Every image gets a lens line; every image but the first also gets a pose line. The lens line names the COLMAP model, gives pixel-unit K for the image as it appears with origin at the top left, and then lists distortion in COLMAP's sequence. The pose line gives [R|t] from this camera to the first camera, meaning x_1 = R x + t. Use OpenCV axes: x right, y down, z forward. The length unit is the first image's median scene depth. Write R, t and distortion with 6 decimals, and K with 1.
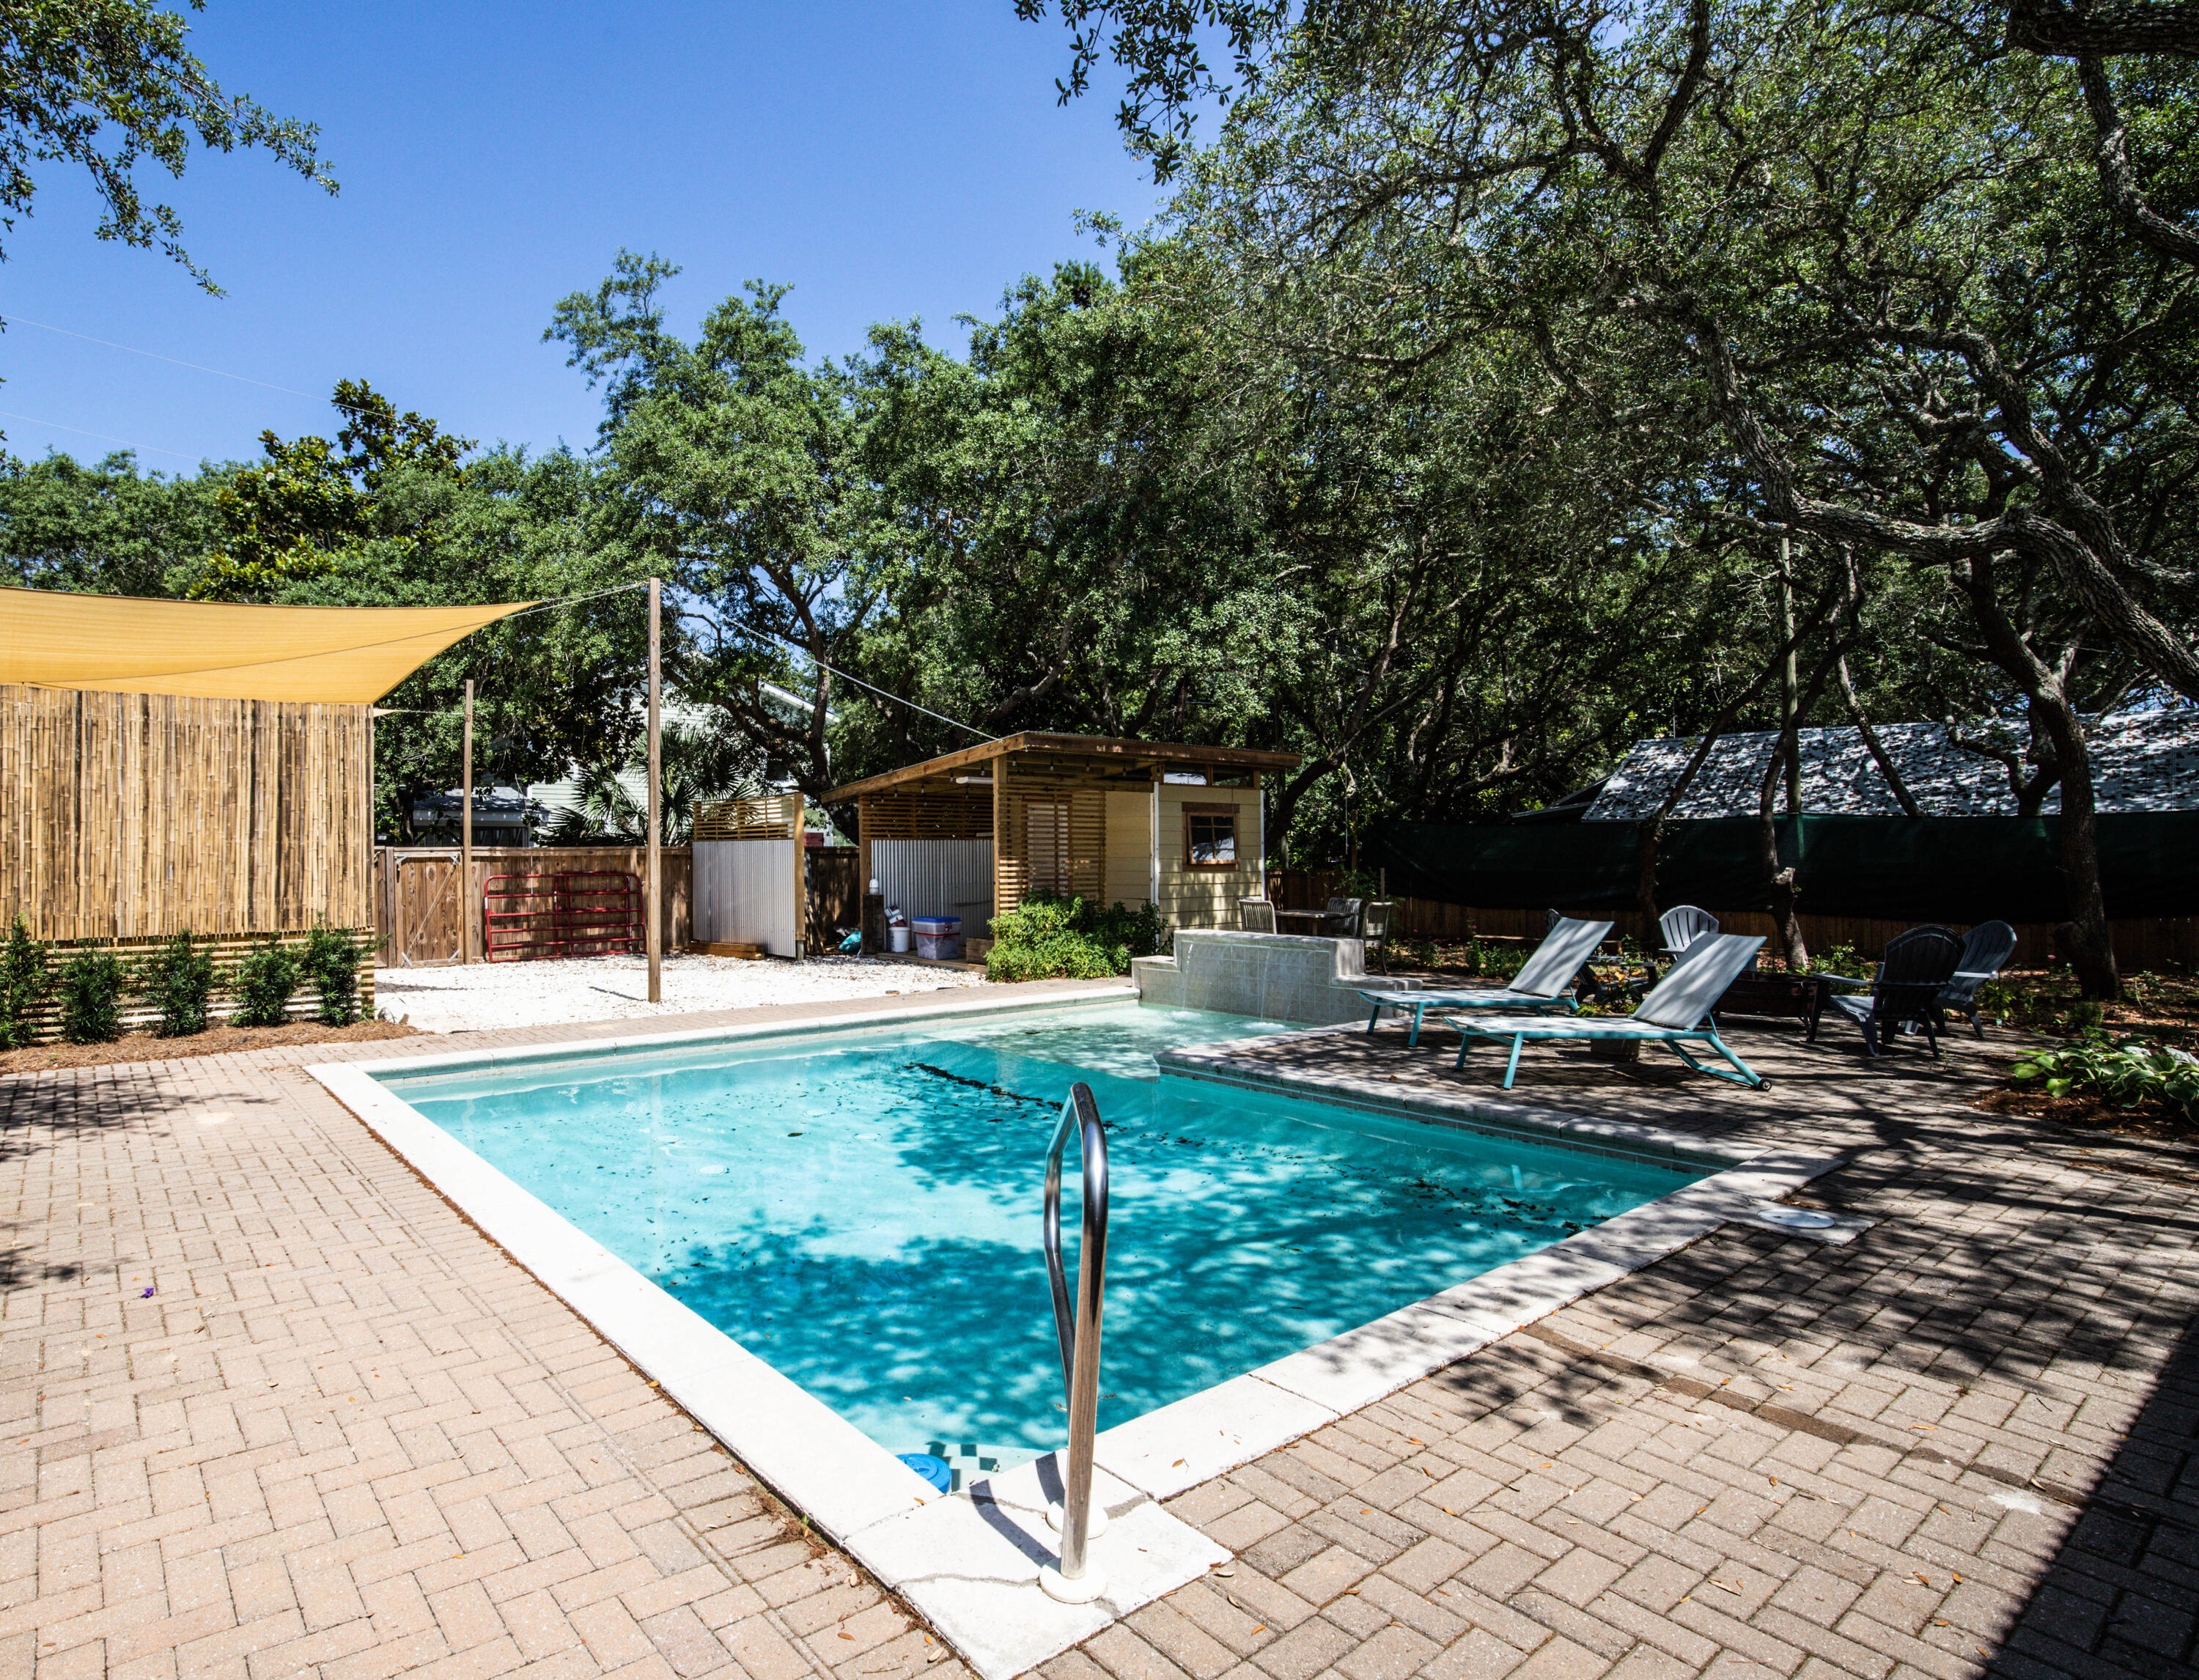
lens RADIAL K [[1195.3, 0, 950.5], [0, 1195.3, 837.4], [0, 0, 1]] dist [-0.031246, 0.000626]
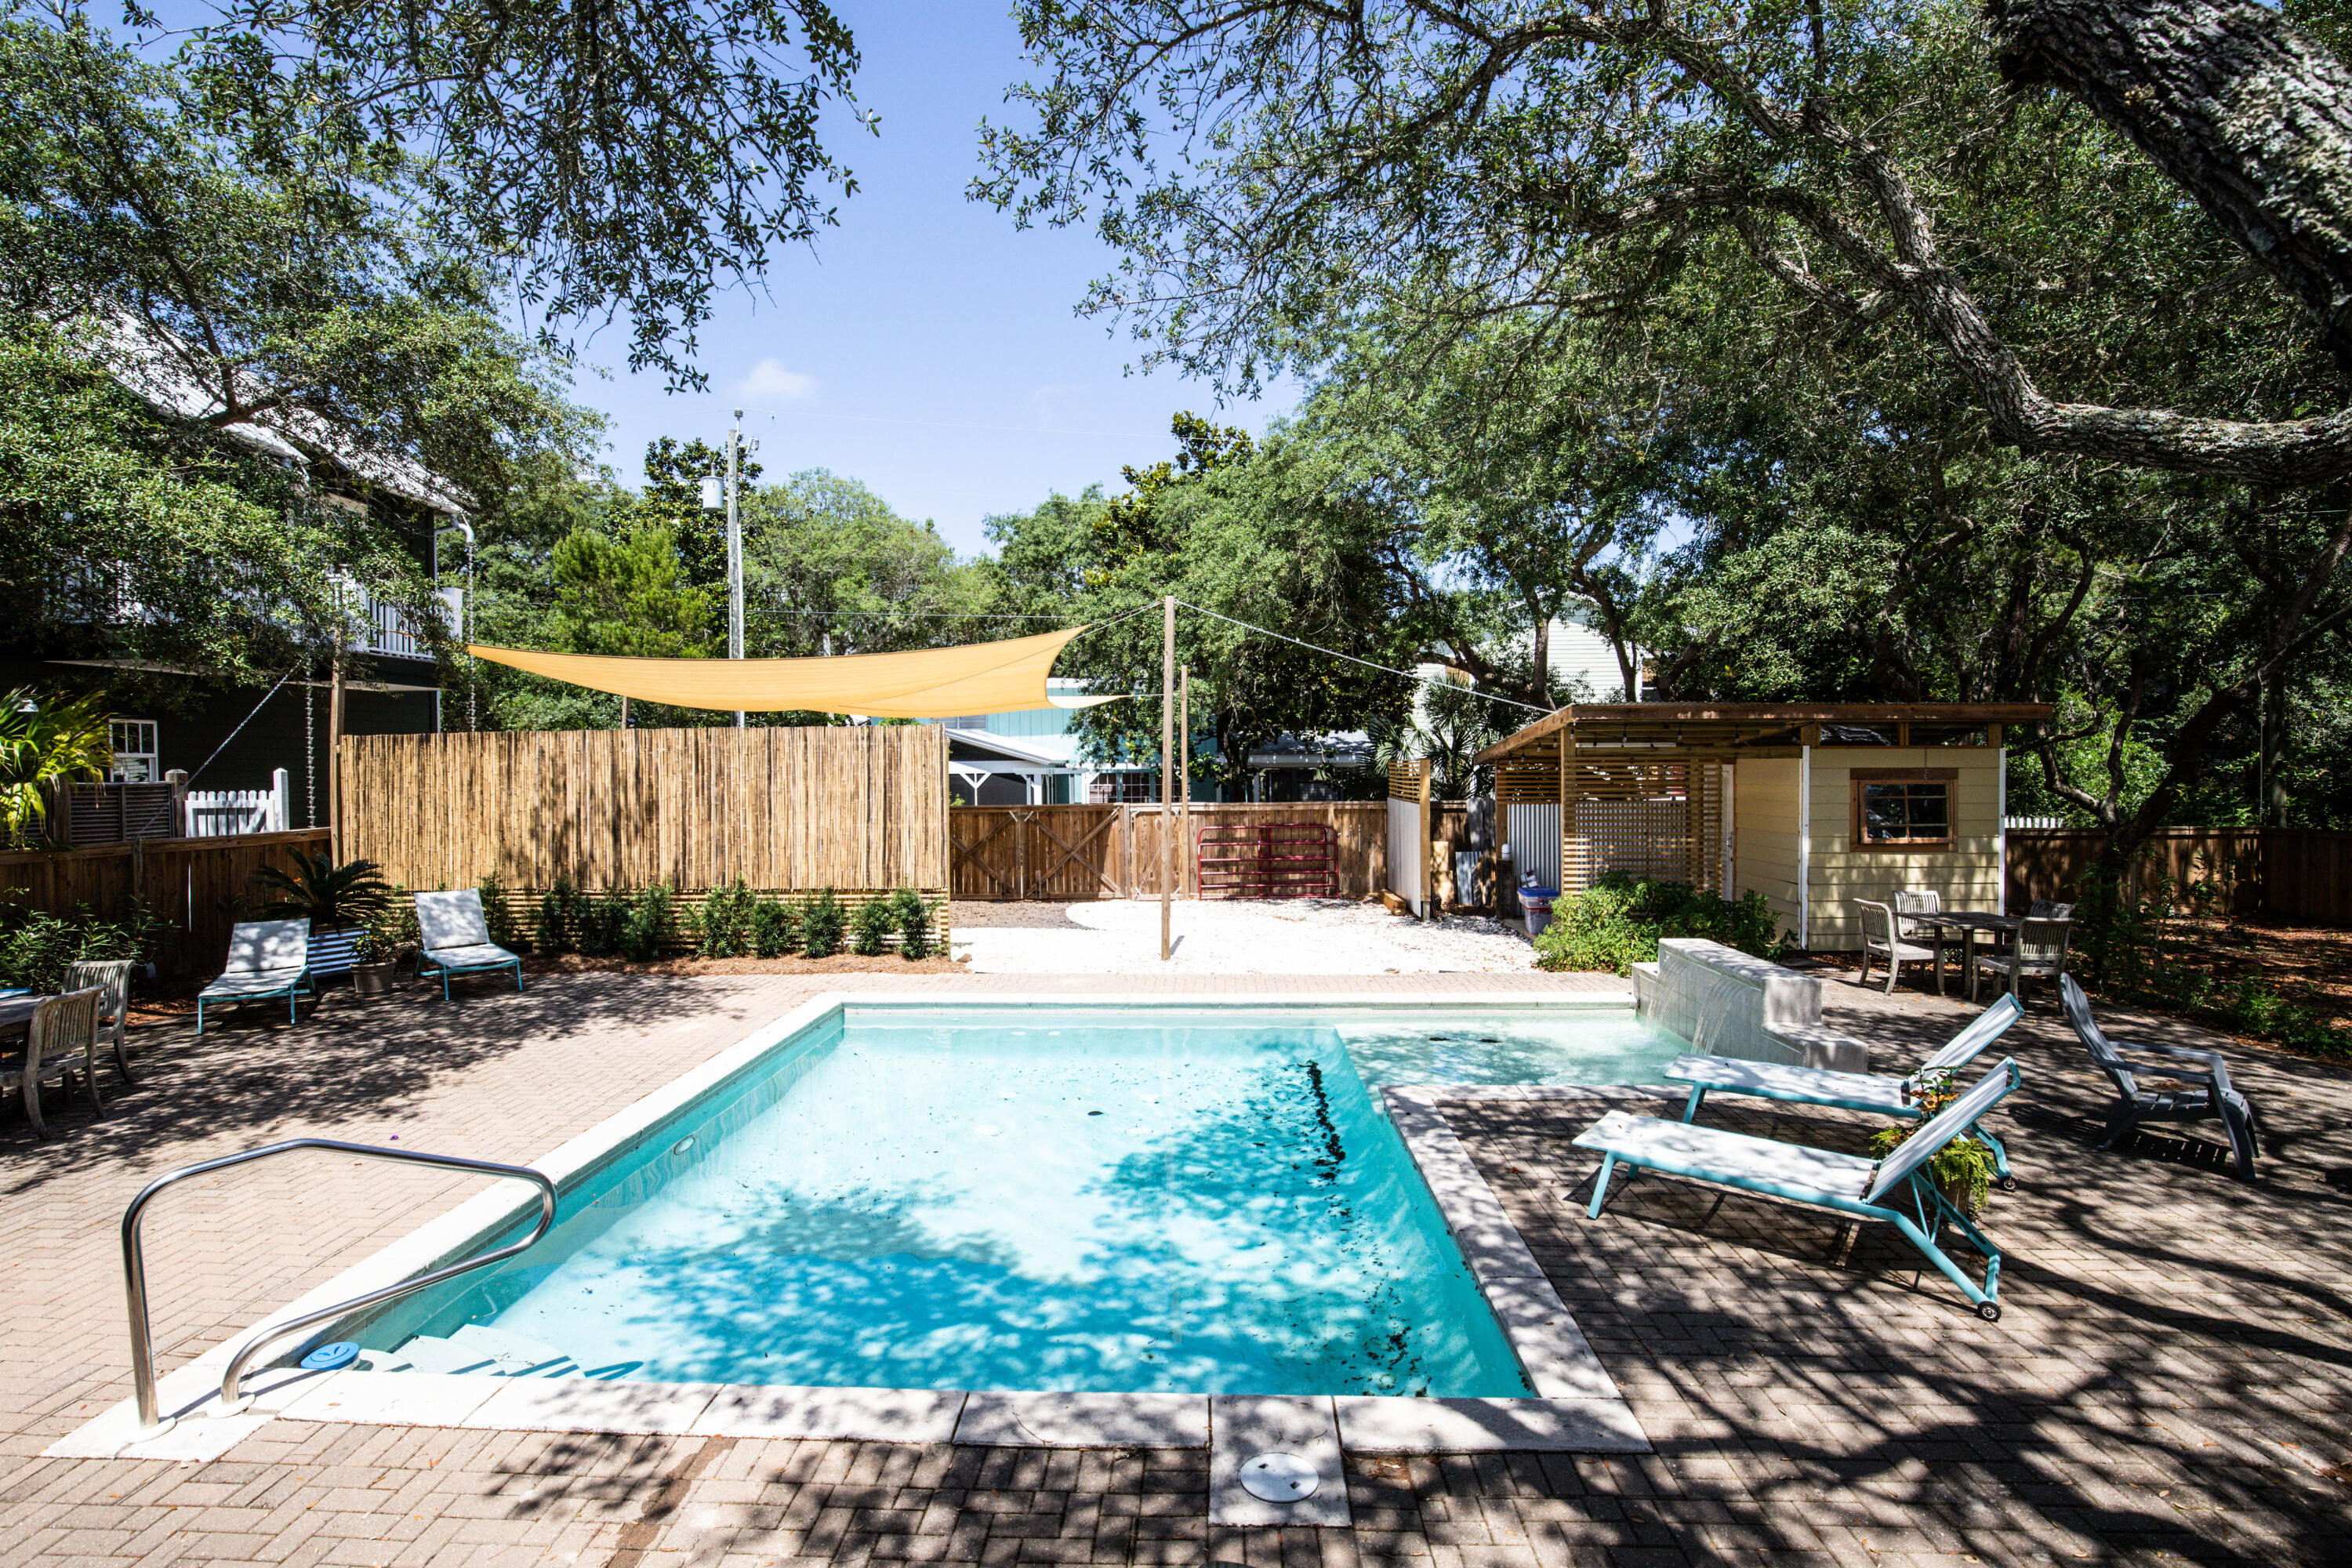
lens RADIAL K [[1129.2, 0, 1173.4], [0, 1129.2, 770.8], [0, 0, 1]] dist [-0.029284, 0.001482]
pose [[0.772561, 0.002387, -0.634936, 0.572072], [0.012700, 0.999735, 0.019211, -0.085801], [0.634813, -0.022905, 0.772326, 0.187890]]
